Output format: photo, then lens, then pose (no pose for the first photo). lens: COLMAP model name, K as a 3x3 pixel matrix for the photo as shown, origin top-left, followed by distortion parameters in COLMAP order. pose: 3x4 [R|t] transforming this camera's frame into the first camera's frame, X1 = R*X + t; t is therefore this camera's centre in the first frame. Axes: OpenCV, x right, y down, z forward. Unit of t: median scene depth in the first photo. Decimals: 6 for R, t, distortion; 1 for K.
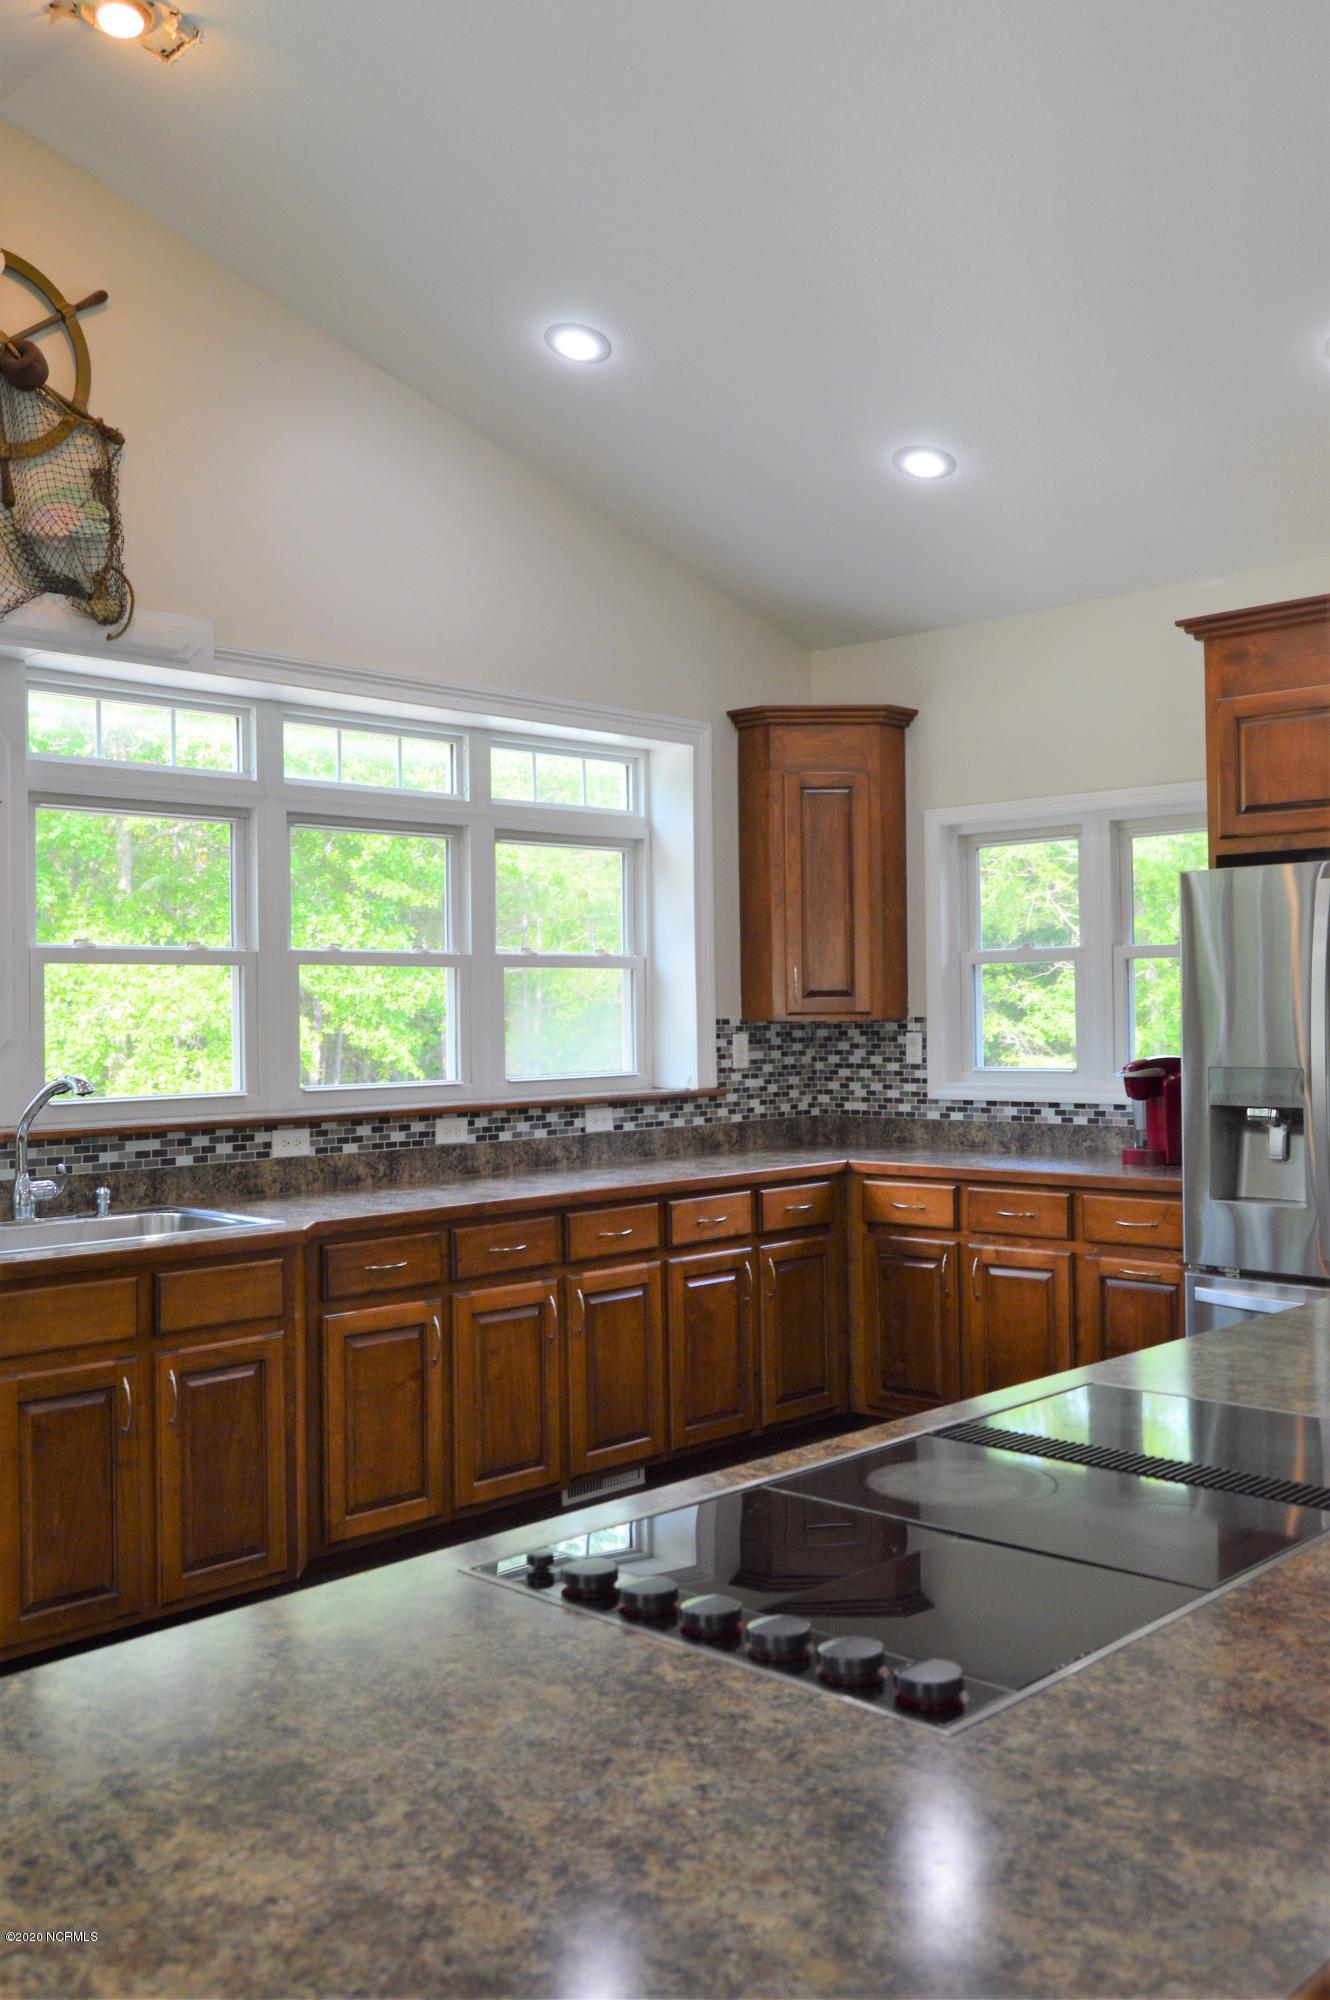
lens RADIAL K [[1774.0, 0, 658.0], [0, 1774.0, 995.5], [0, 0, 1]] dist [-0.021349, 0.006550]
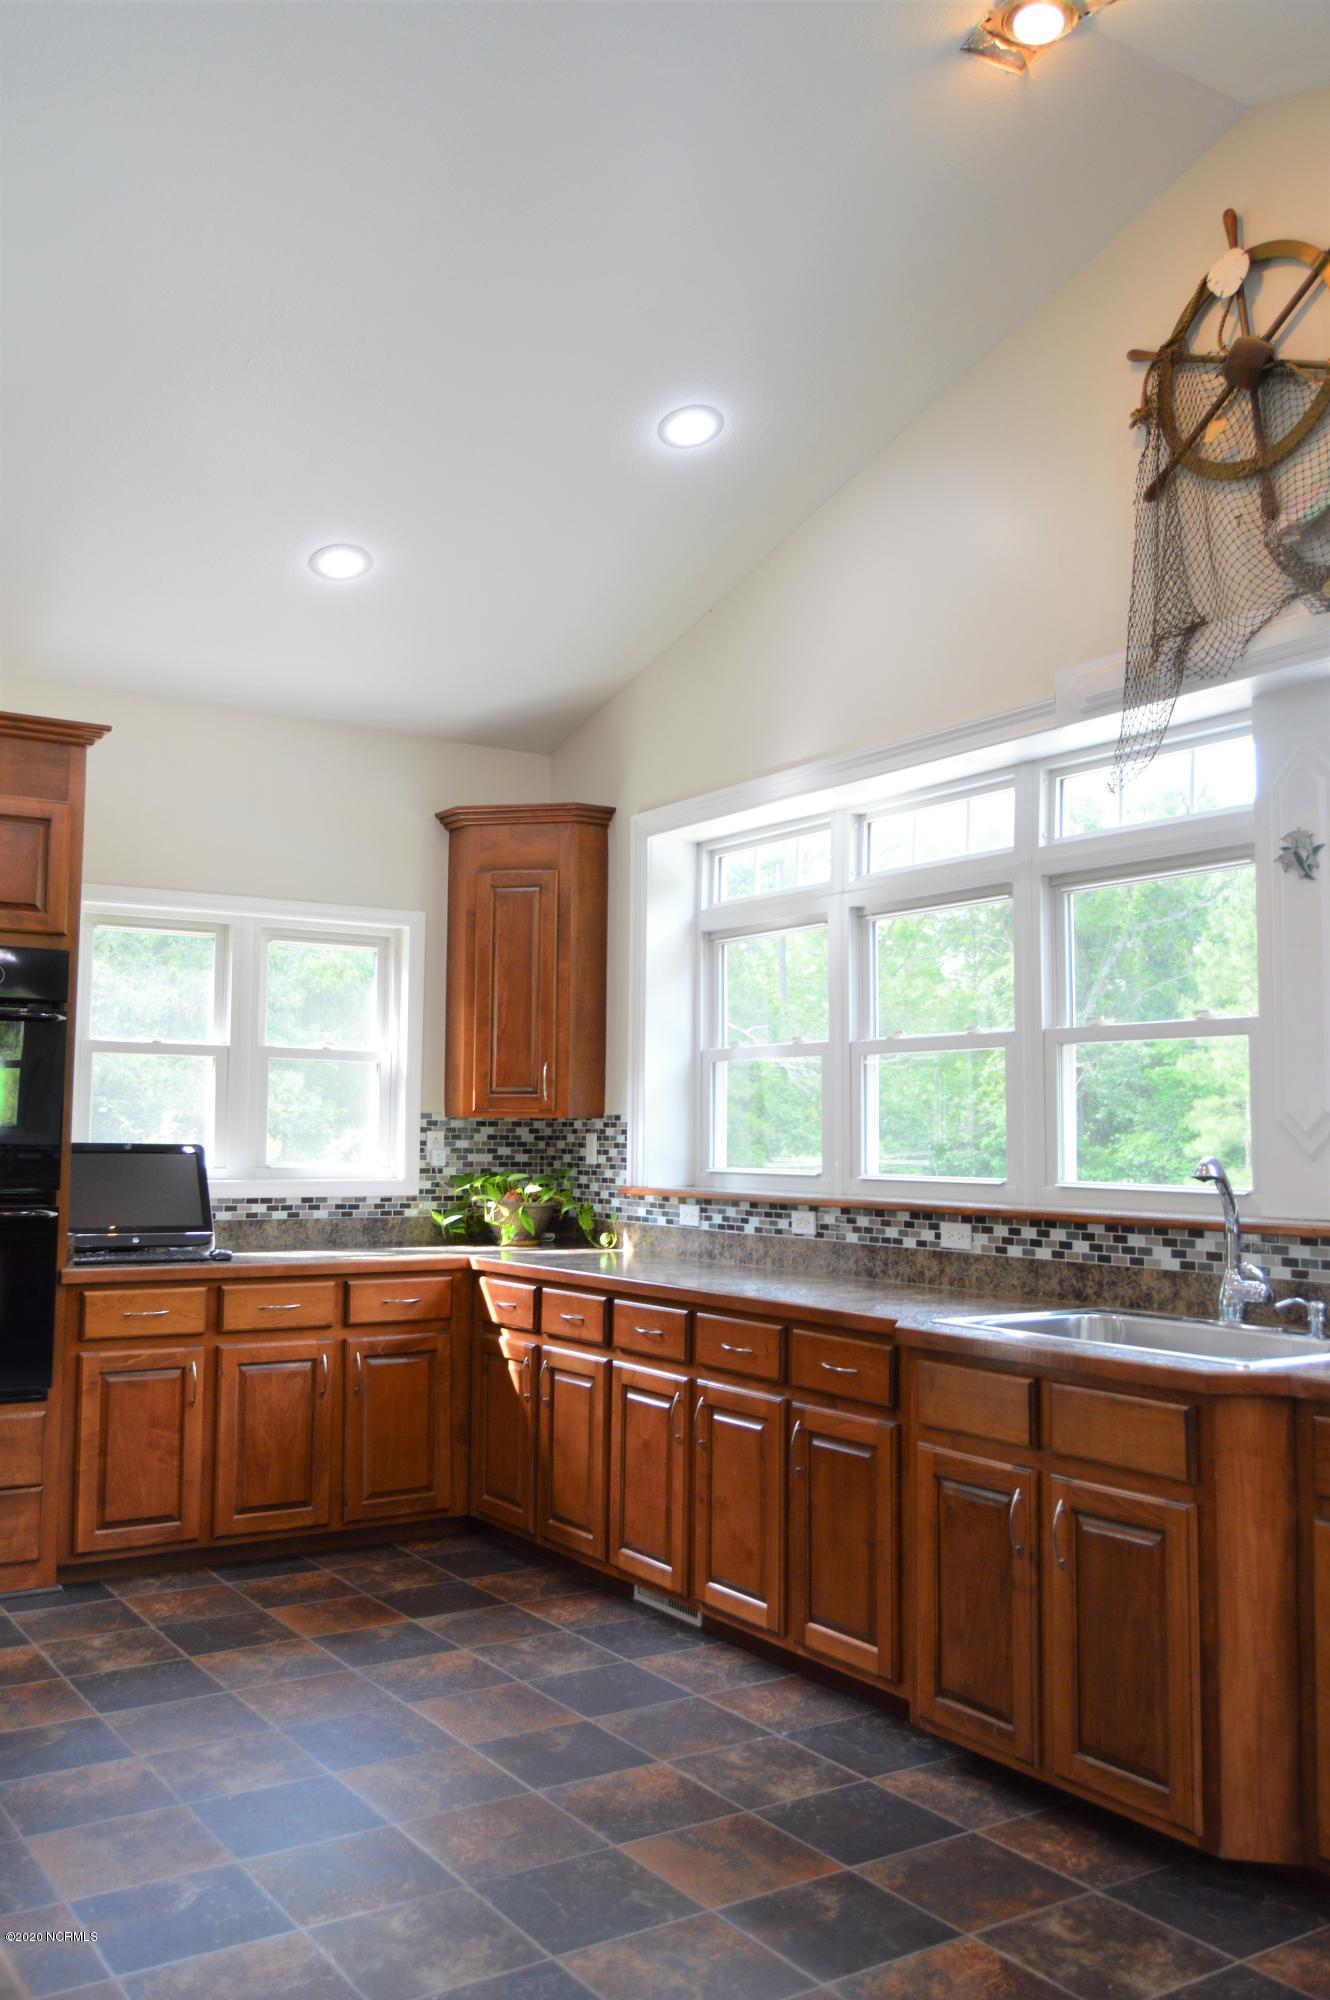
lens RADIAL K [[1688.6, 0, 659.2], [0, 1688.6, 995.6], [0, 0, 1]] dist [-0.020915, 0.002959]
pose [[-0.215828, -0.068023, -0.974059, 0.436230], [0.003364, 0.997513, -0.070407, 0.019039], [0.976426, -0.018473, -0.215063, 0.748845]]
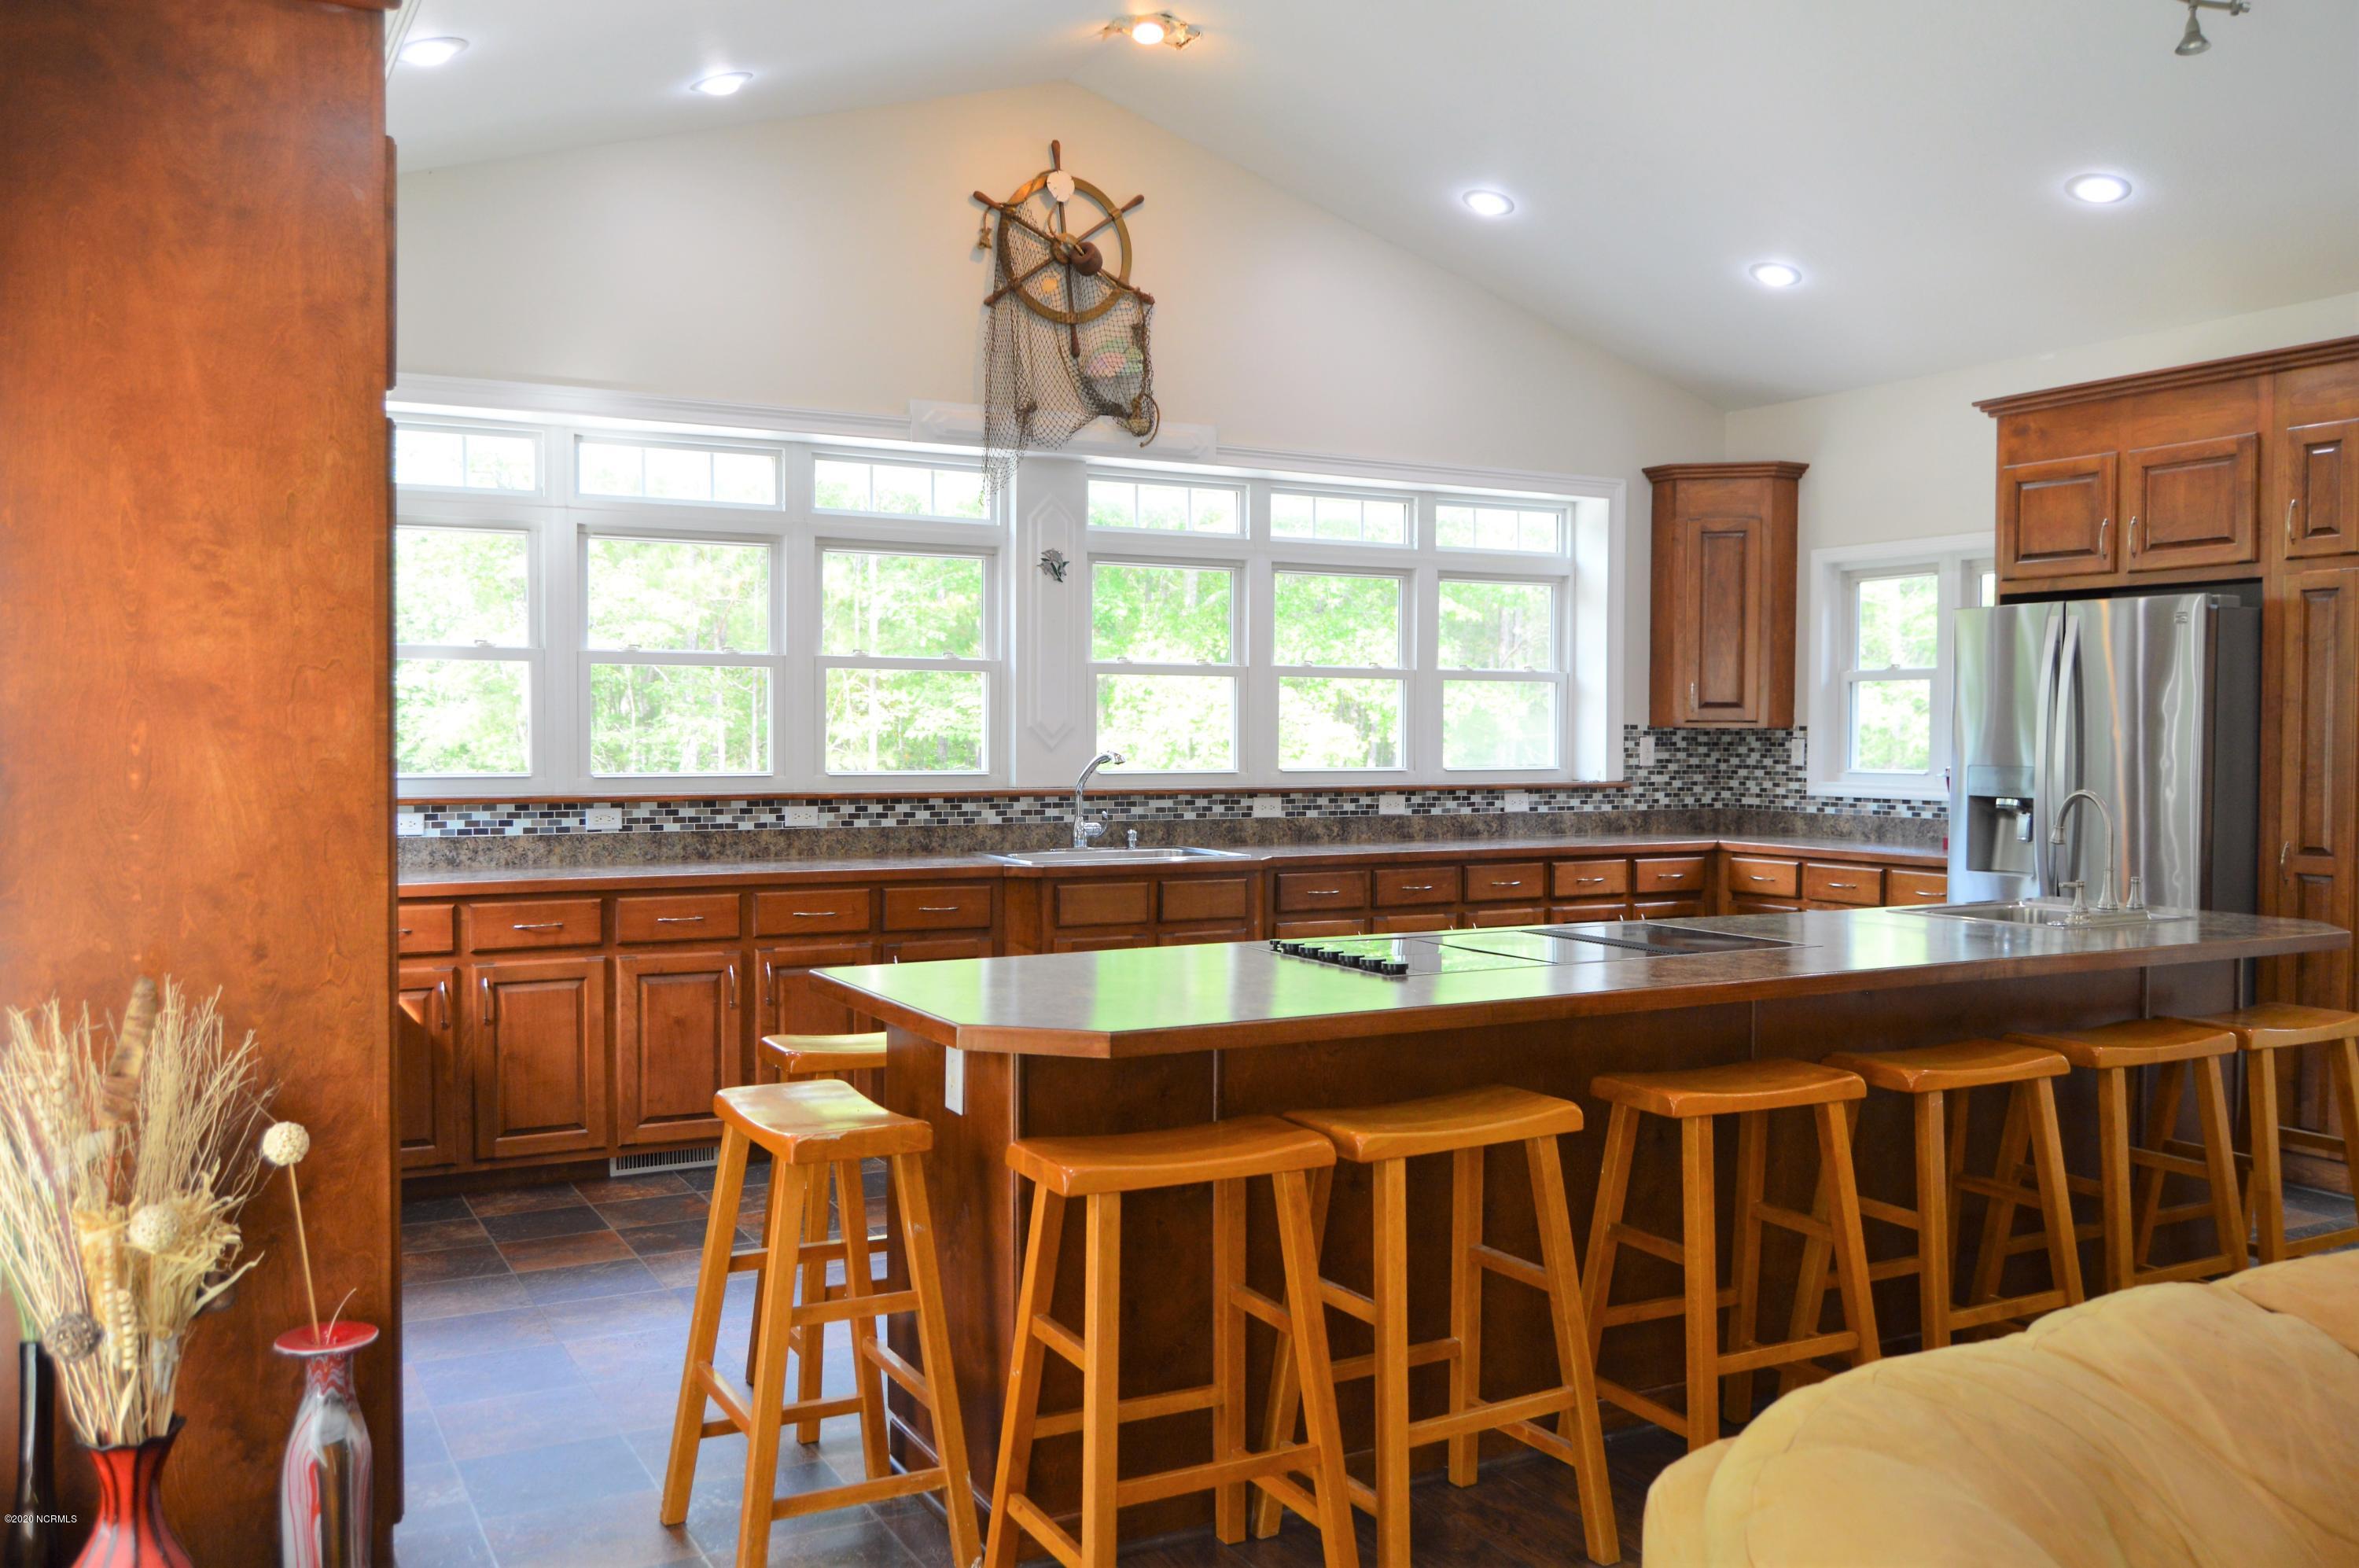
lens RADIAL K [[1913.8, 0, 1198.0], [0, 1913.8, 789.4], [0, 0, 1]] dist [-0.011765, -0.001812]
pose [[0.956179, 0.026480, -0.291584, 0.165303], [-0.014375, 0.998947, 0.043579, 0.005762], [0.292431, -0.037478, 0.955552, -0.408974]]
